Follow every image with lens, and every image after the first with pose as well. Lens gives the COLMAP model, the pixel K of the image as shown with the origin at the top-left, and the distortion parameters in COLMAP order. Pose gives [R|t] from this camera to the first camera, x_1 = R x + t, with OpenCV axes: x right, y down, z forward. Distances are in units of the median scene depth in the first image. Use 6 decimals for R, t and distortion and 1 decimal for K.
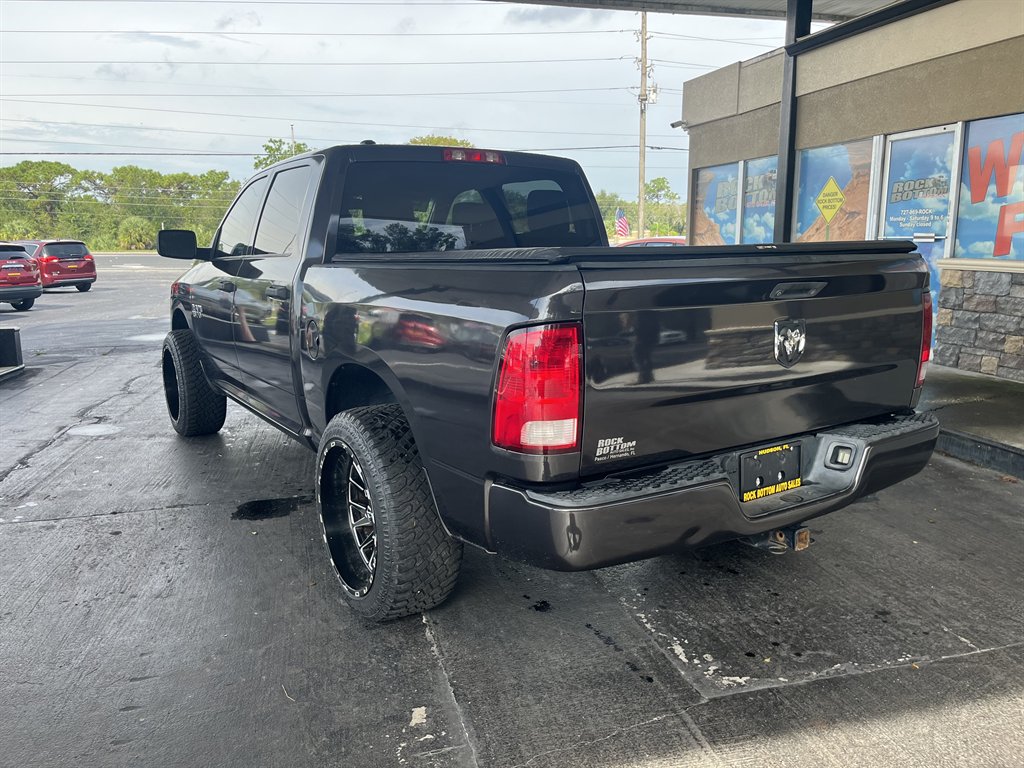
lens RADIAL K [[765.9, 0, 512.0], [0, 765.9, 384.0], [0, 0, 1]] dist [0.079488, -0.097937]
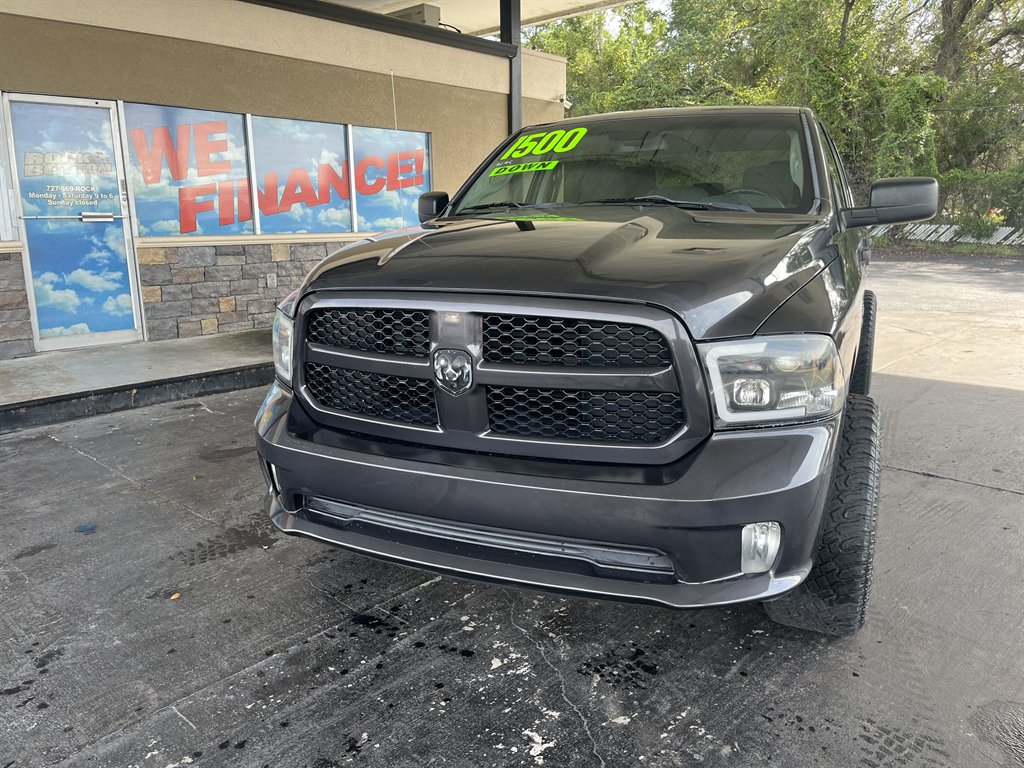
lens RADIAL K [[765.9, 0, 512.0], [0, 765.9, 384.0], [0, 0, 1]] dist [0.079488, -0.097937]
pose [[-0.529145, -0.168404, 0.831653, -0.590900], [0.175370, 0.937243, 0.301366, -0.208453], [-0.830212, 0.305313, -0.466404, 1.161443]]
